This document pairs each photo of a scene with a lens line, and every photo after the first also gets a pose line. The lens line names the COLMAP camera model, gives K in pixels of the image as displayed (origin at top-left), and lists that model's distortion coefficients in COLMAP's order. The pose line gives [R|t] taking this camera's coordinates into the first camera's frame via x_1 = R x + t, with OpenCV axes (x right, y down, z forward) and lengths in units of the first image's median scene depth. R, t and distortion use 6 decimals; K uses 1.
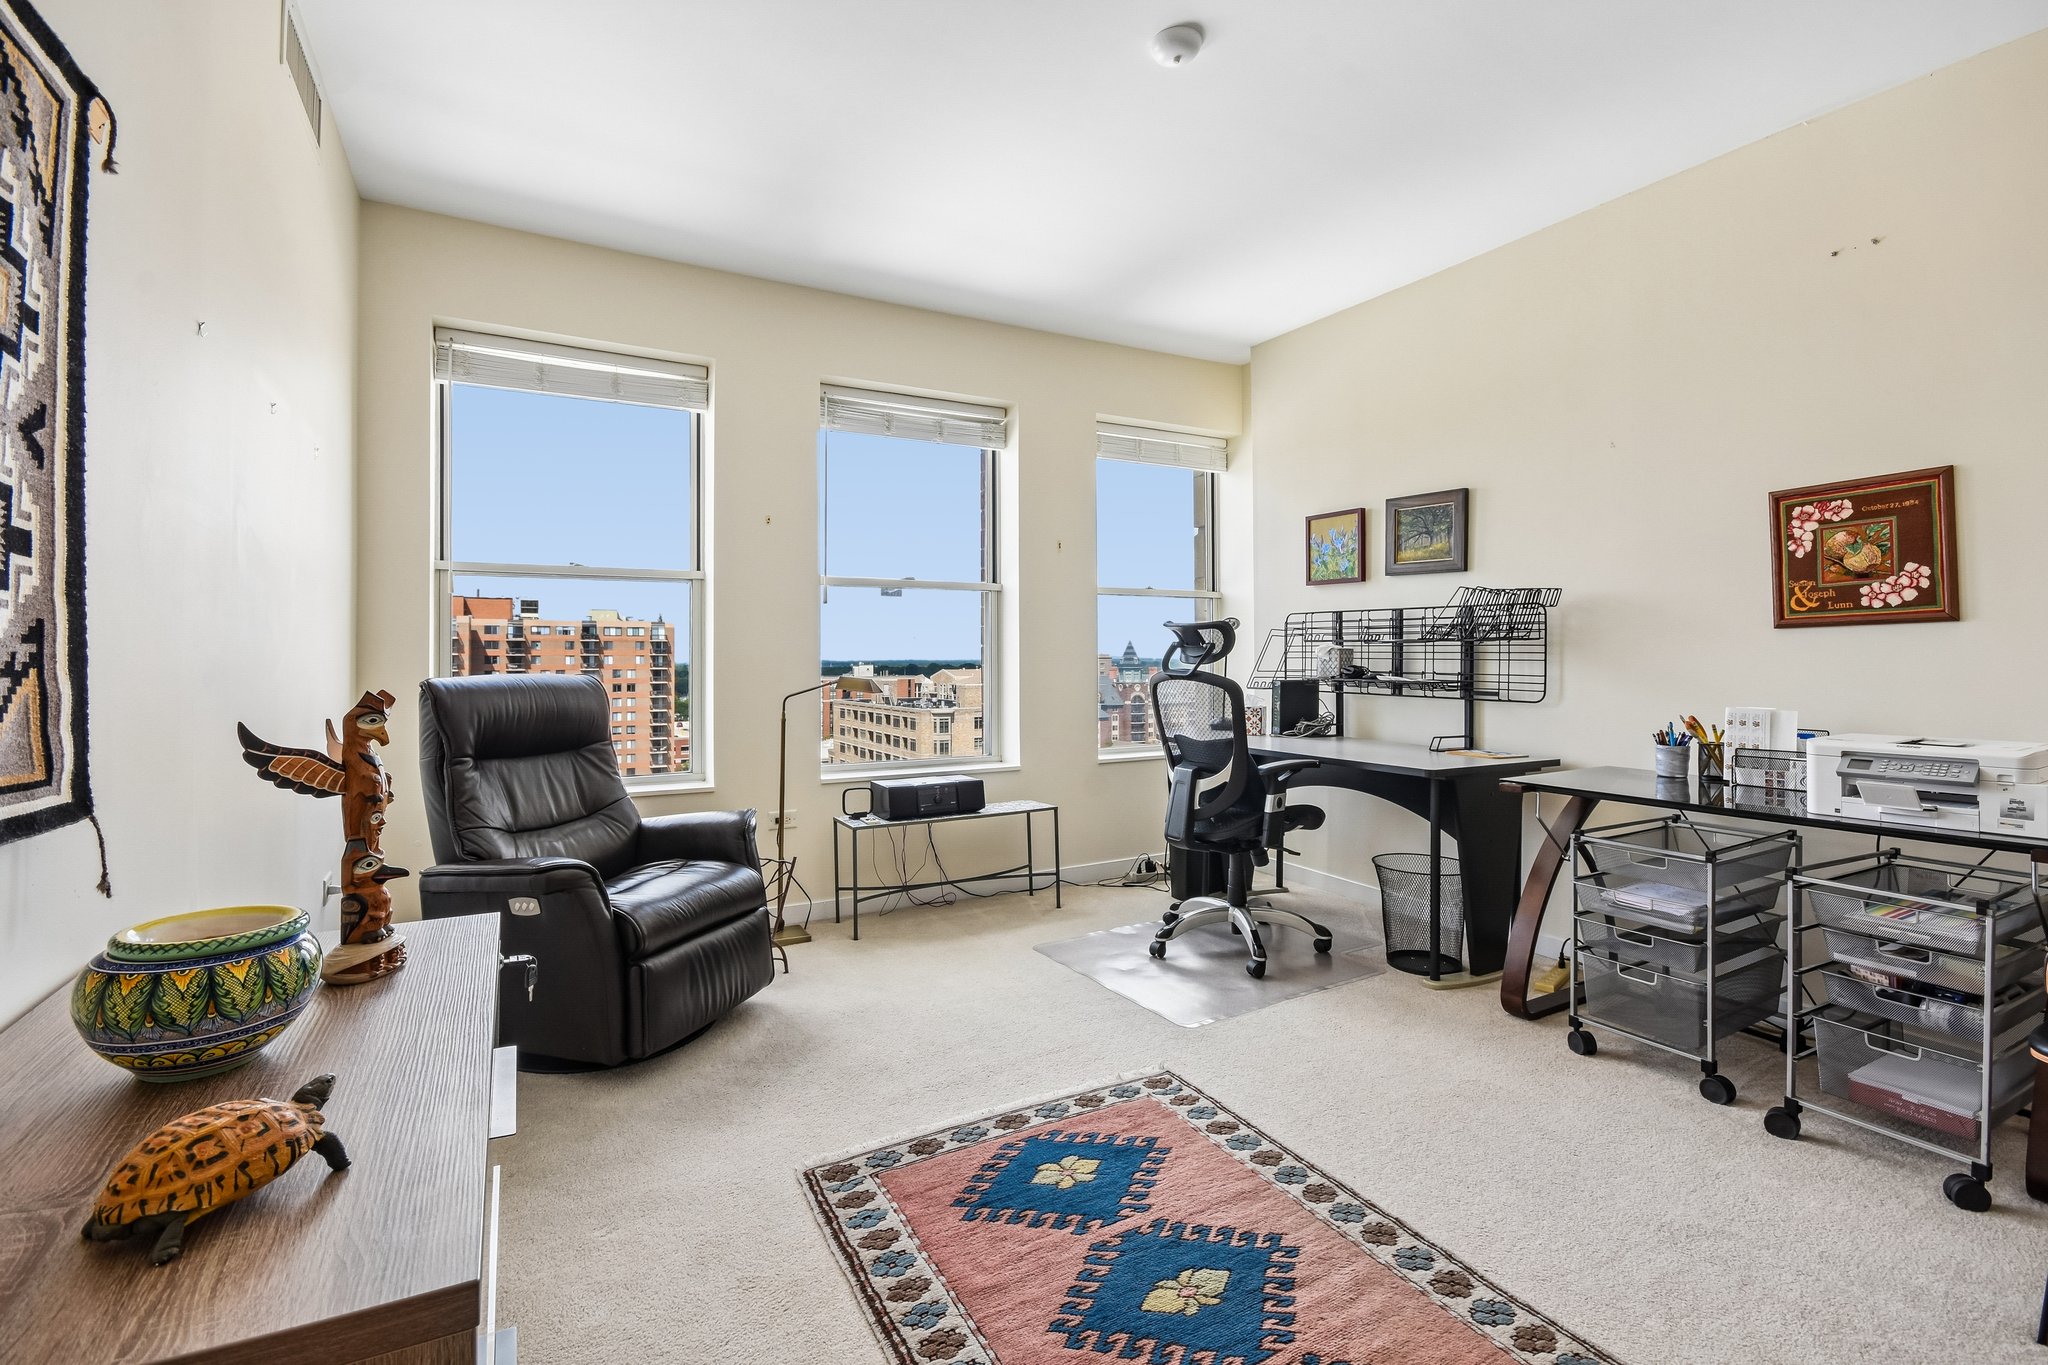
lens RADIAL K [[918.7, 0, 1018.5], [0, 918.7, 662.5], [0, 0, 1]] dist [0.006926, -0.007315]
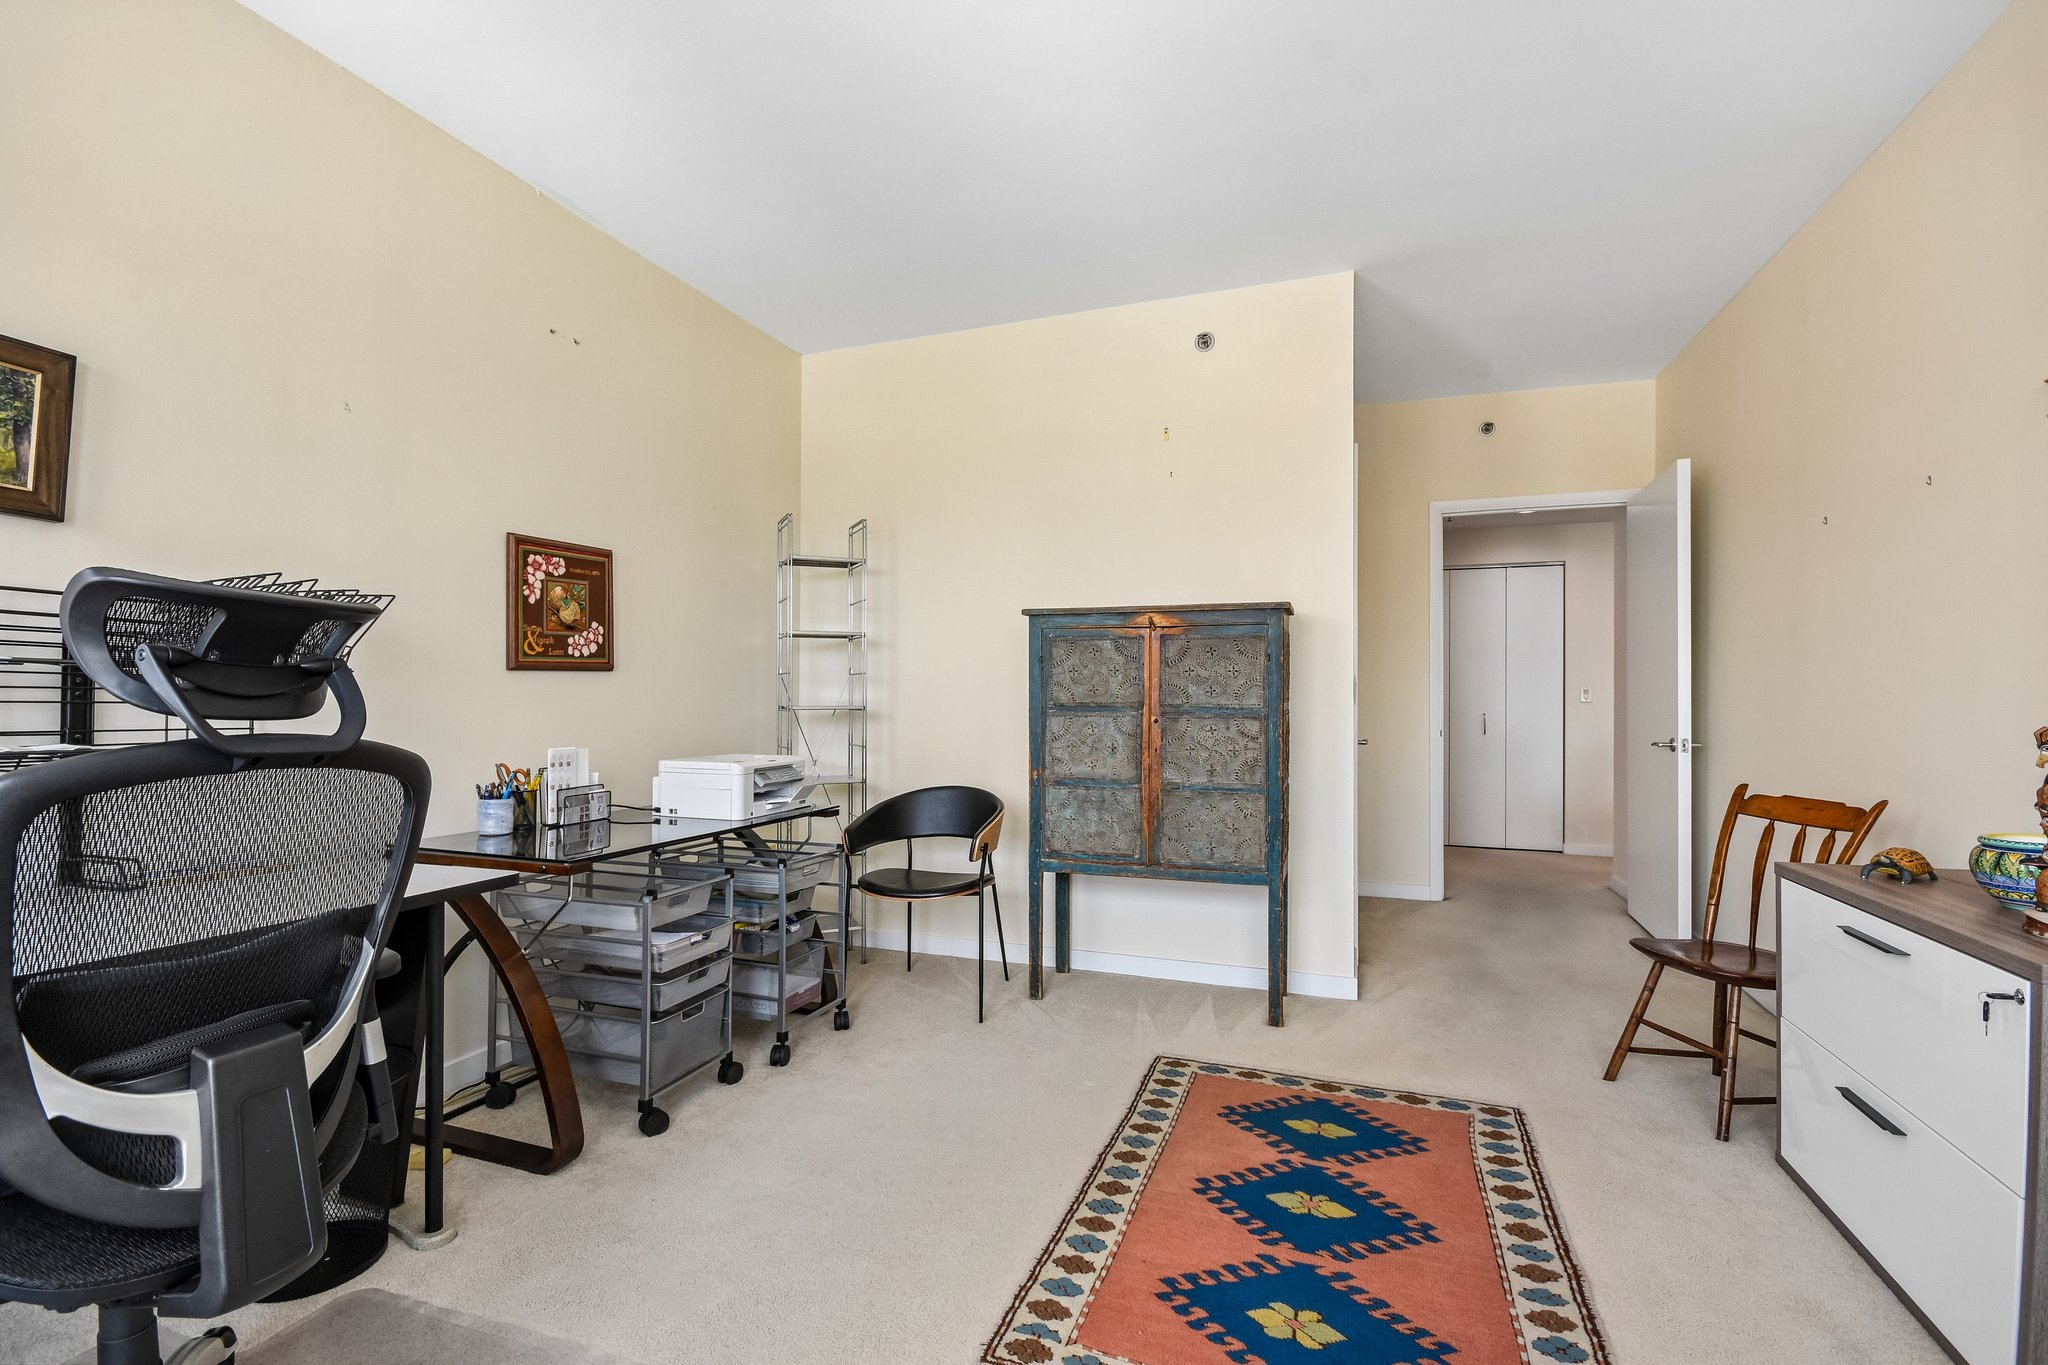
lens RADIAL K [[918.7, 0, 1007.7], [0, 918.7, 703.0], [0, 0, 1]] dist [0.006926, -0.007315]
pose [[-0.657126, -0.005614, 0.753760, -0.310549], [-0.000719, 0.999976, 0.006821, -0.008836], [-0.753781, 0.003940, -0.657114, 1.352895]]
